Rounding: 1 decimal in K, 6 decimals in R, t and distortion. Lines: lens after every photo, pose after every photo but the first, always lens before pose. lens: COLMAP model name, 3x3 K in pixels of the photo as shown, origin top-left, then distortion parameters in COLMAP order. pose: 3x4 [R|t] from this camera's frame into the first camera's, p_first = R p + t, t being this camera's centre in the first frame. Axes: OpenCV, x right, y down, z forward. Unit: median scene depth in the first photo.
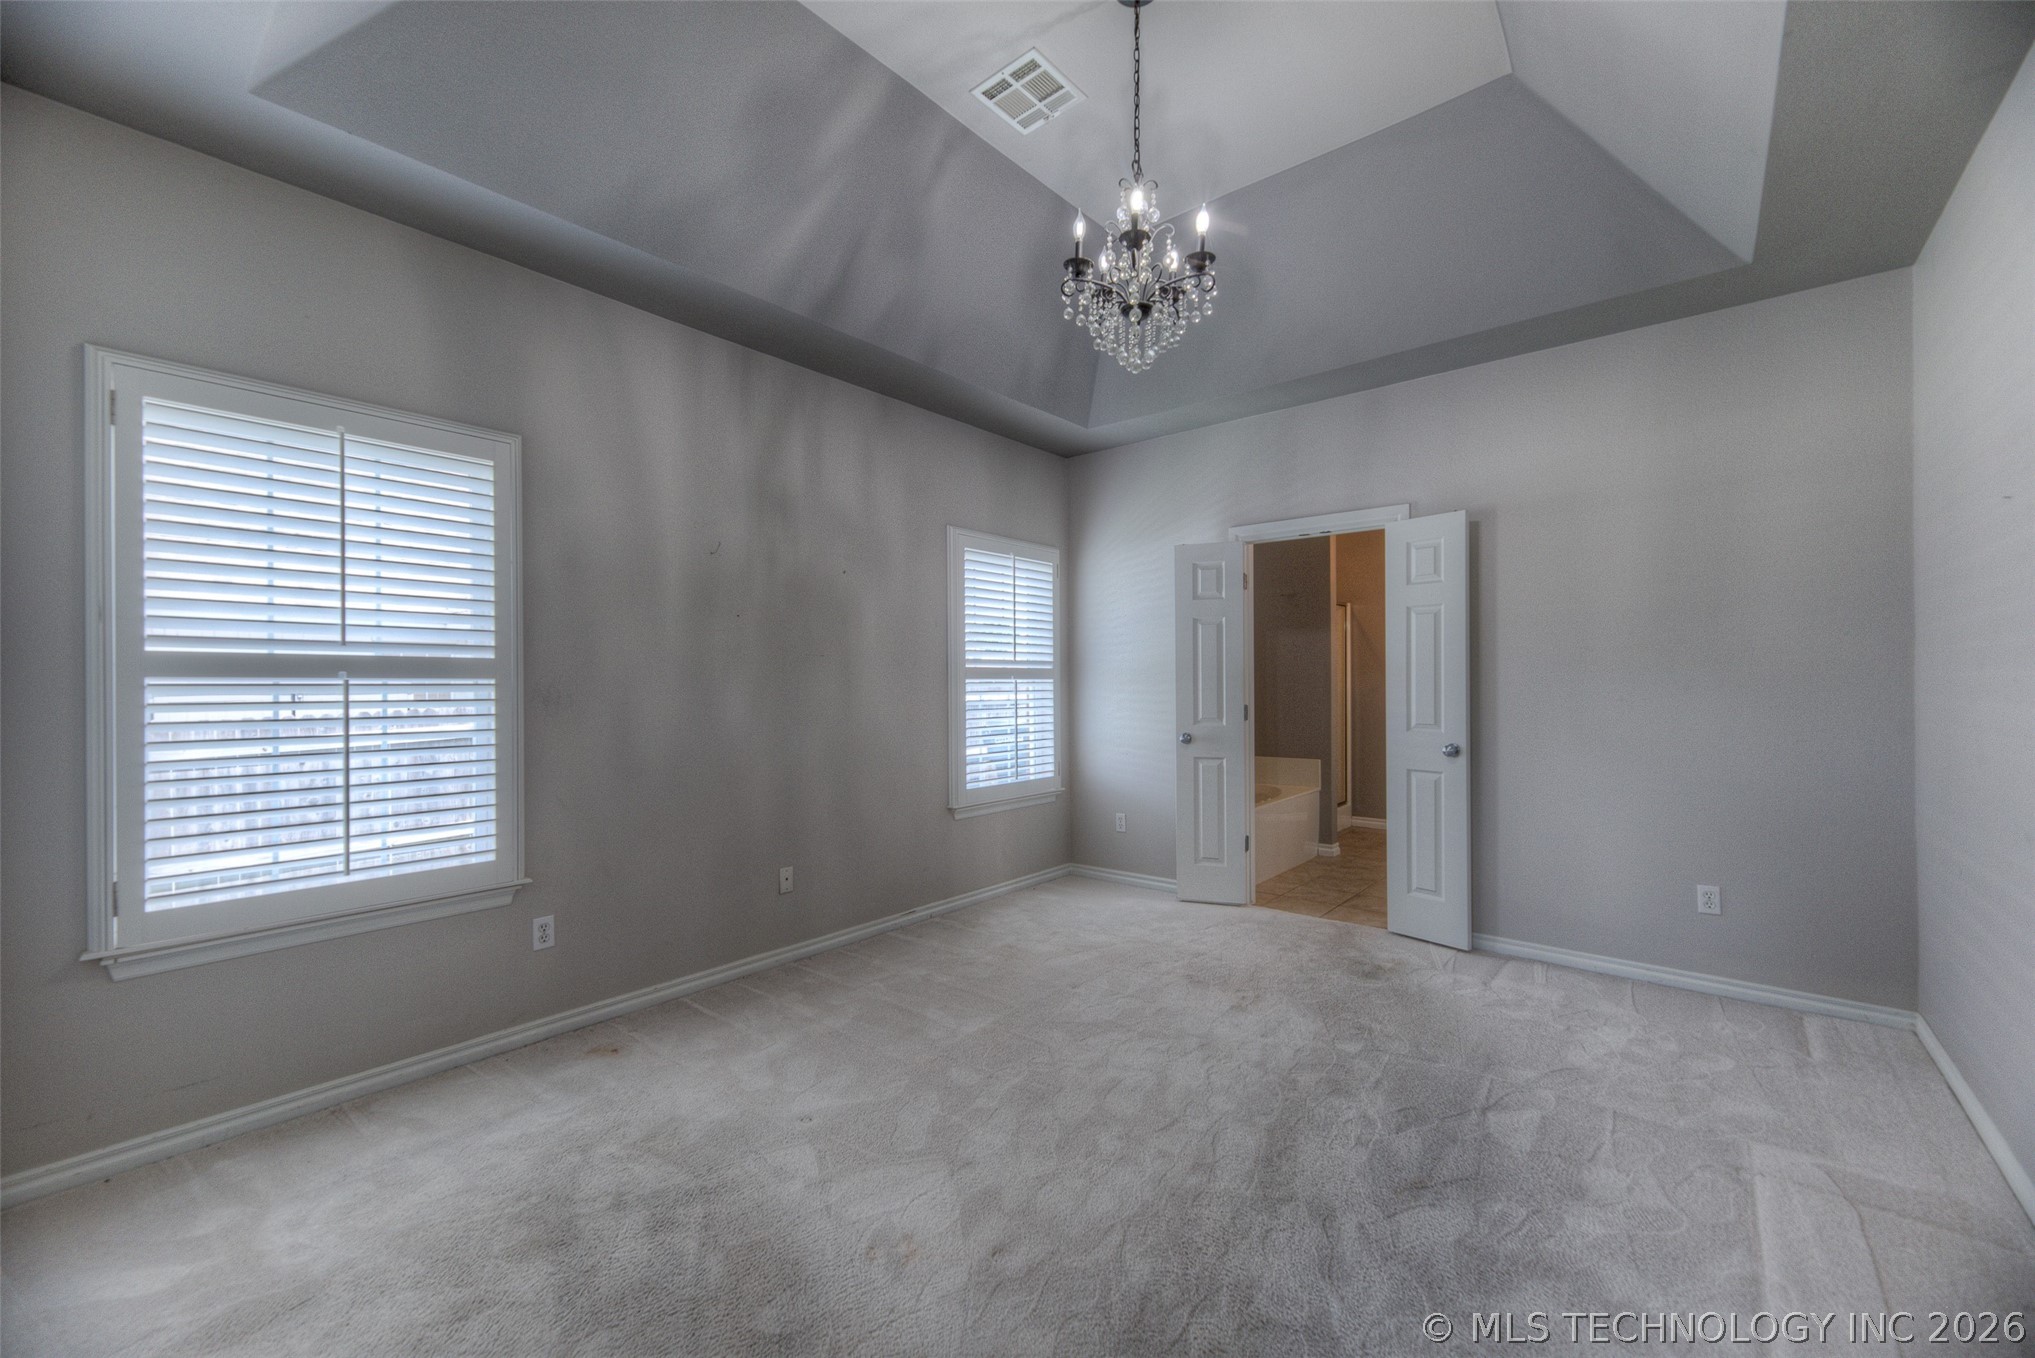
lens RADIAL K [[807.2, 0, 1015.6], [0, 807.2, 691.1], [0, 0, 1]] dist [0.007259, -0.000245]
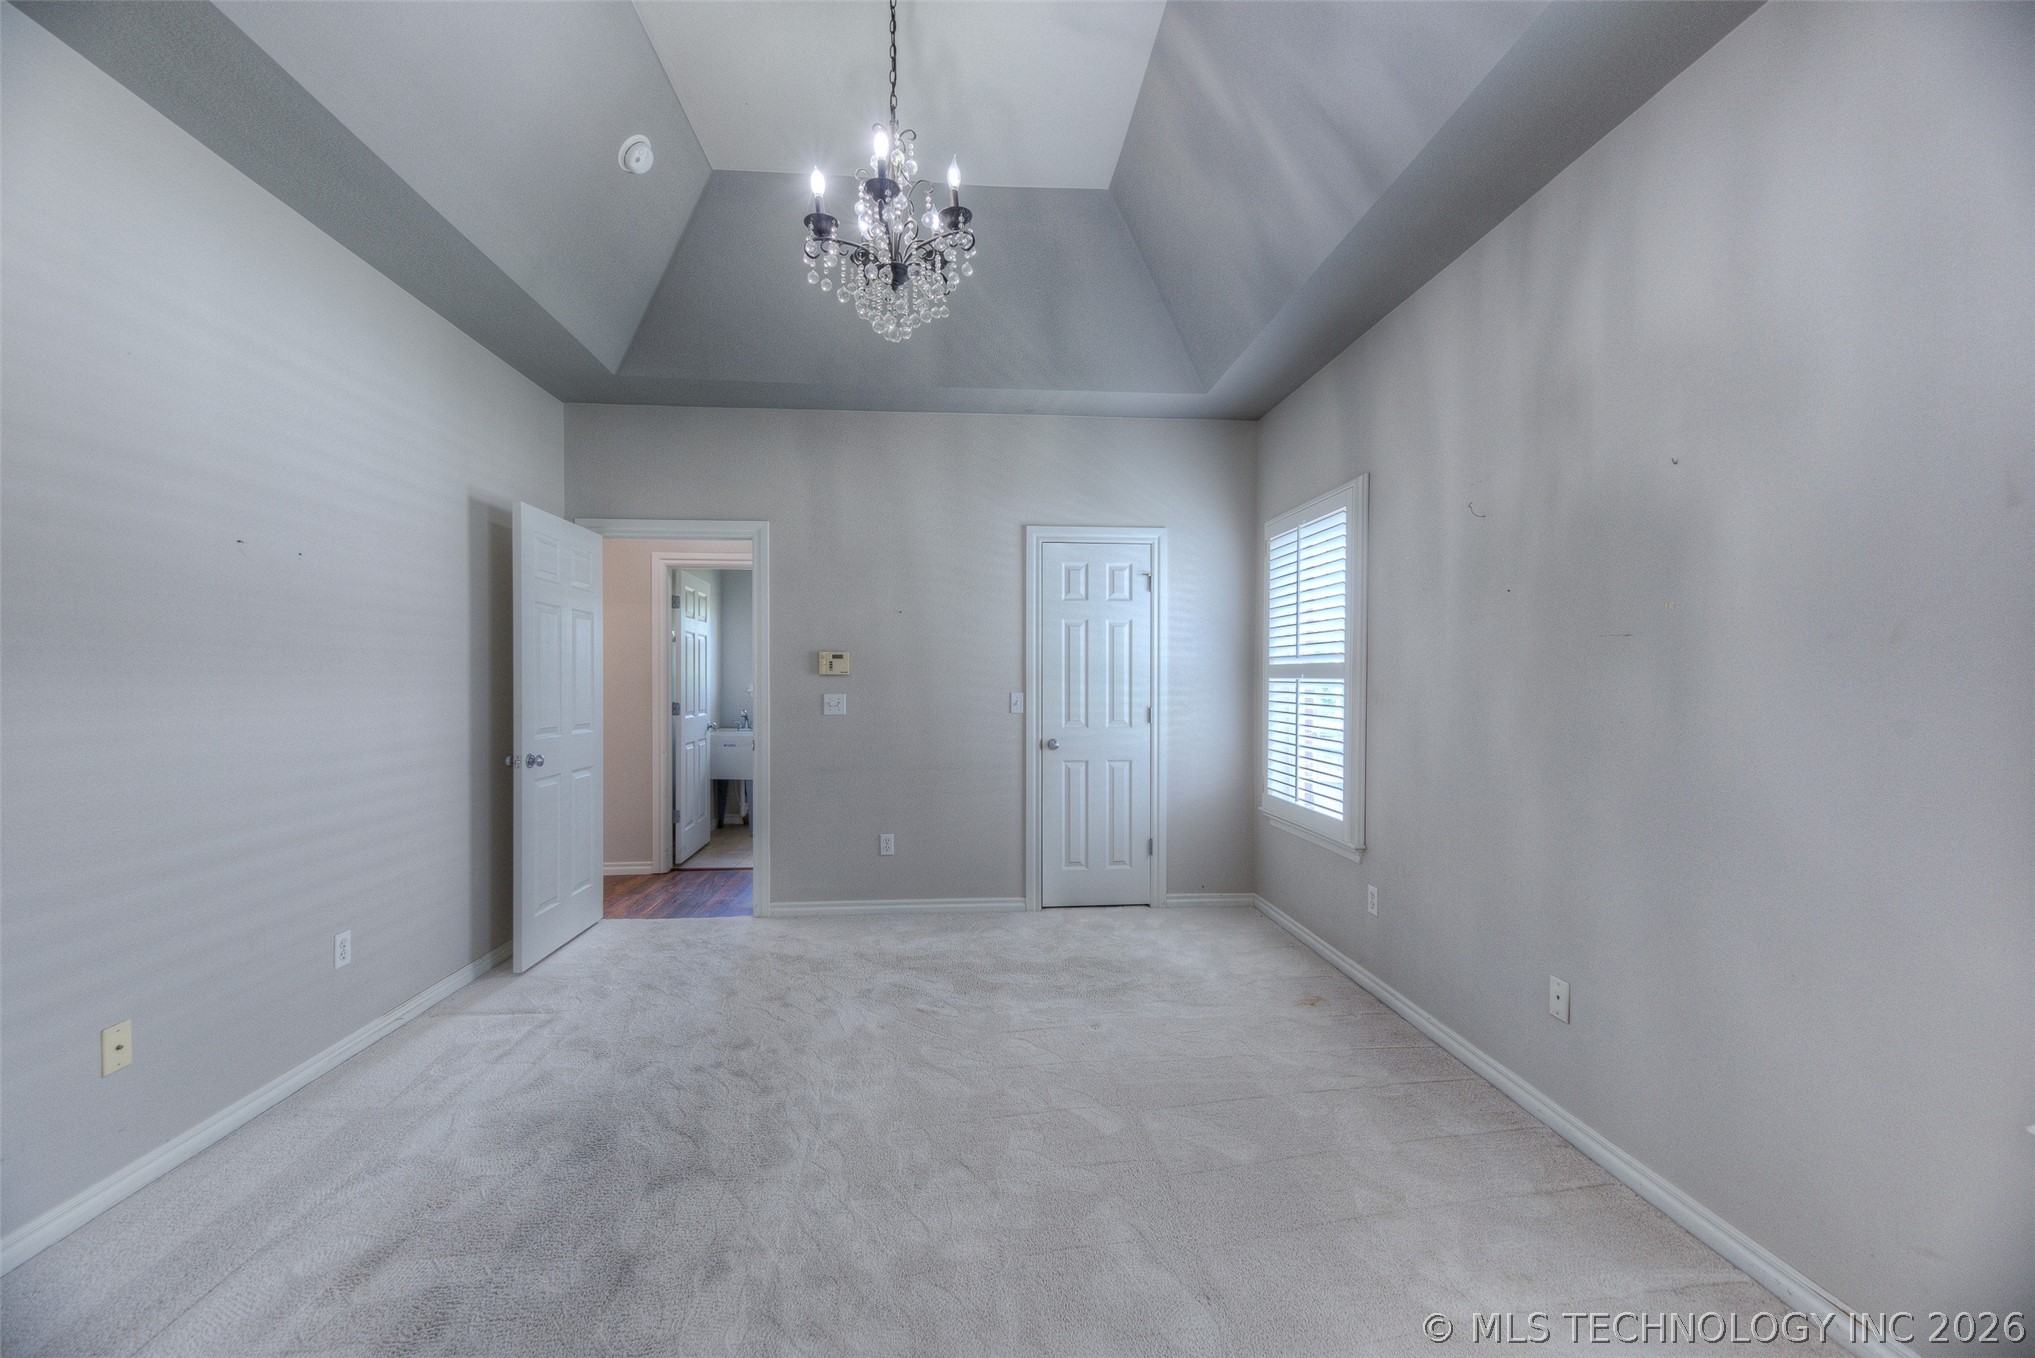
lens RADIAL K [[807.2, 0, 1015.6], [0, 807.2, 691.1], [0, 0, 1]] dist [0.007259, -0.000245]
pose [[-0.716326, 0.003944, -0.697755, 0.609243], [-0.015615, 0.999643, 0.021681, -0.013960], [0.697591, 0.026426, -0.716008, 1.545862]]
